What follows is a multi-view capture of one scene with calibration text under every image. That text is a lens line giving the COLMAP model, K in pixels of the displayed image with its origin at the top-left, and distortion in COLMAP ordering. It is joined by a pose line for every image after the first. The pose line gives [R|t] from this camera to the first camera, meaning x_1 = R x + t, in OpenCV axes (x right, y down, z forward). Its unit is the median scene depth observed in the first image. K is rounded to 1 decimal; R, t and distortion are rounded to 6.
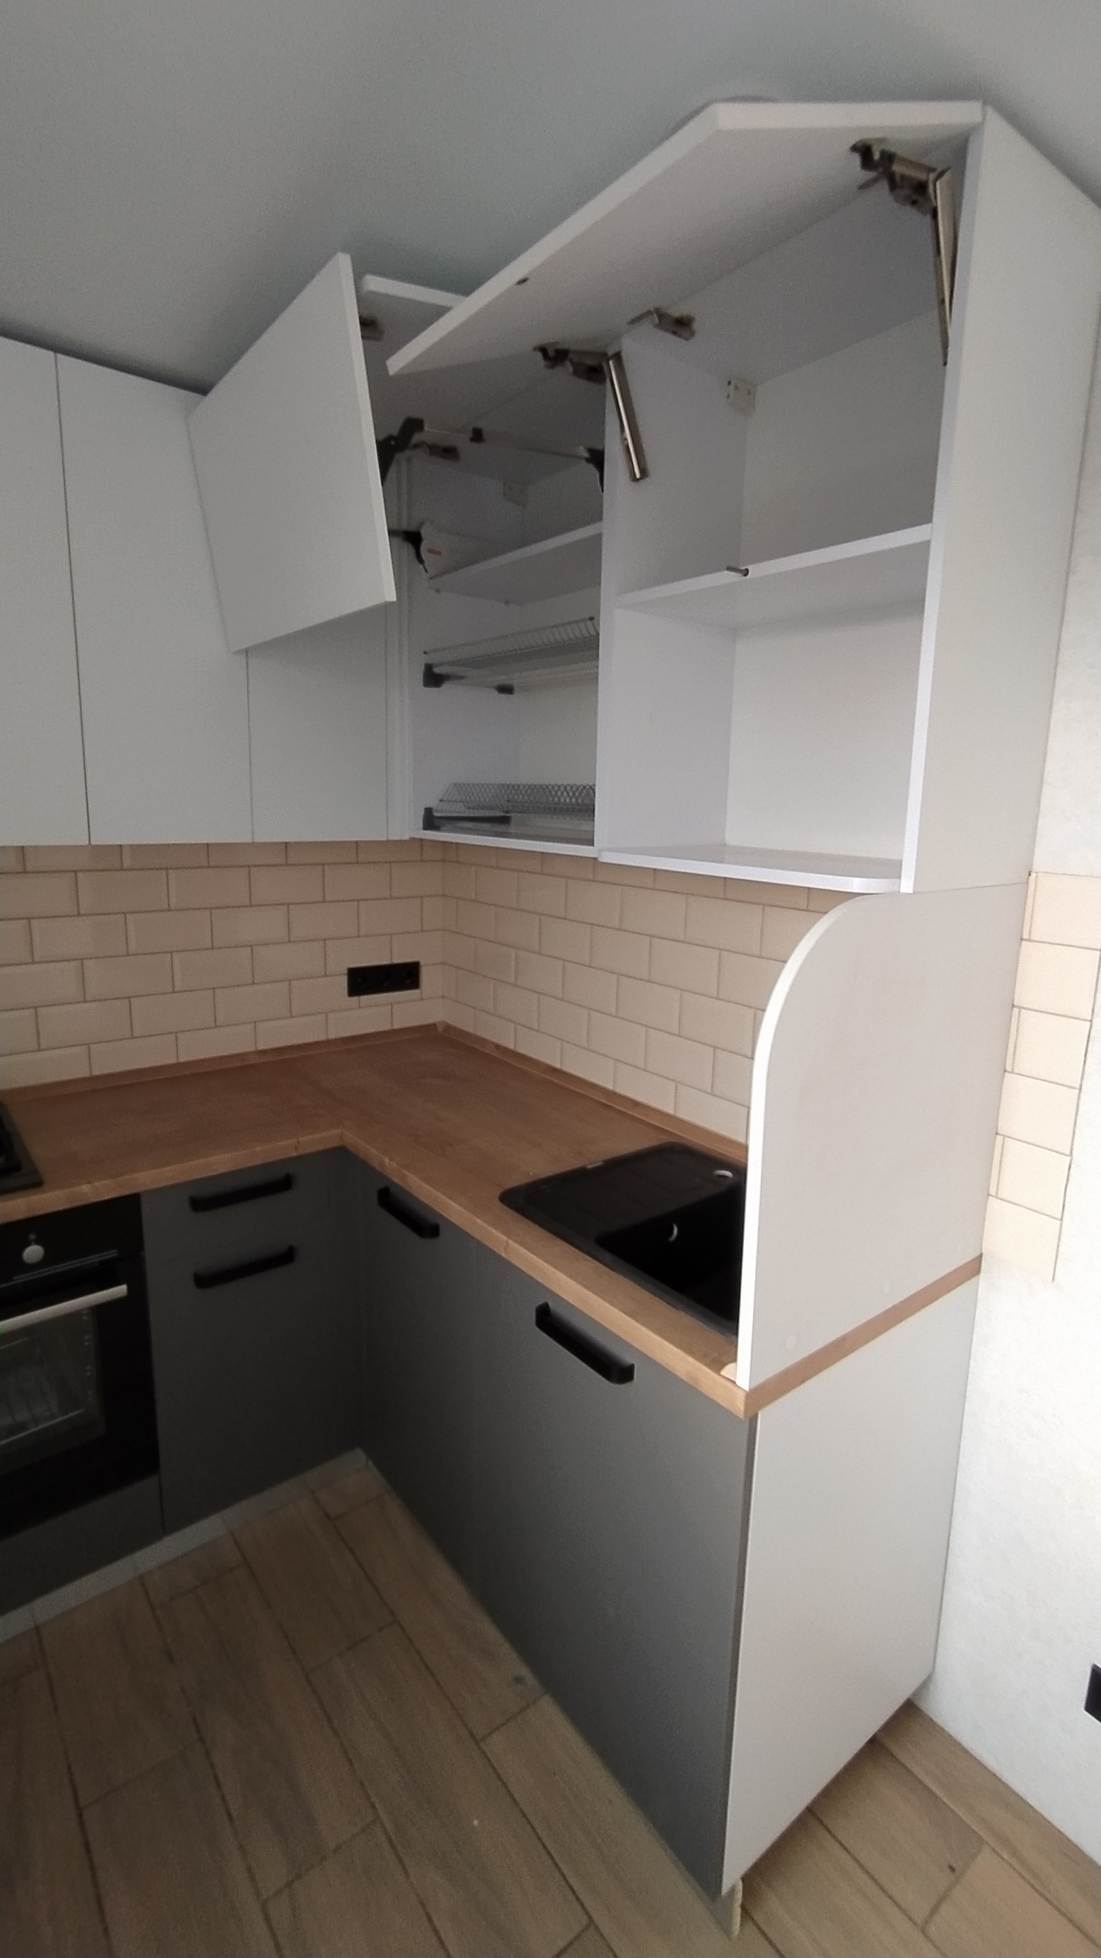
lens RADIAL K [[887.7, 0, 545.0], [0, 887.7, 976.8], [0, 0, 1]] dist [-0.025194, 0.012474]
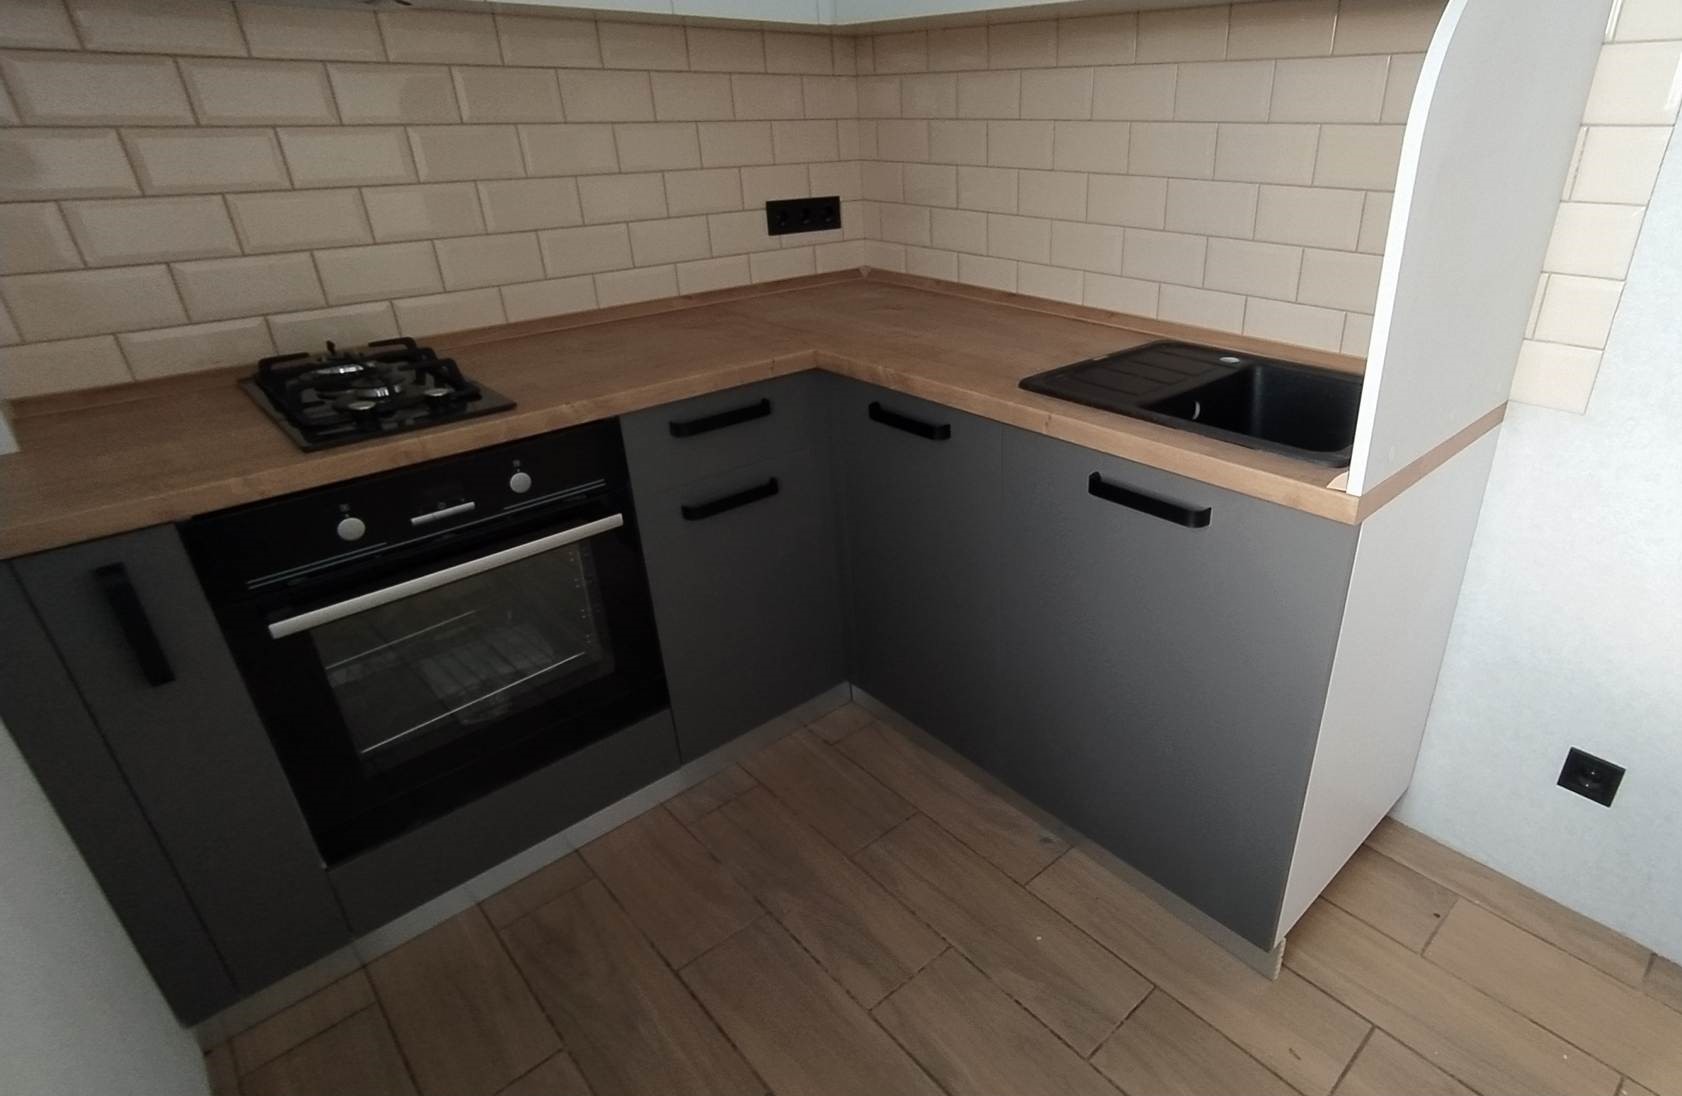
lens RADIAL K [[889.6, 0, 965.8], [0, 889.6, 543.0], [0, 0, 1]] dist [-0.035952, 0.016208]
pose [[0.991692, -0.077528, 0.102648, -0.209375], [0.048677, 0.964805, 0.258424, 0.153279], [-0.119070, -0.251280, 0.960563, 0.045493]]
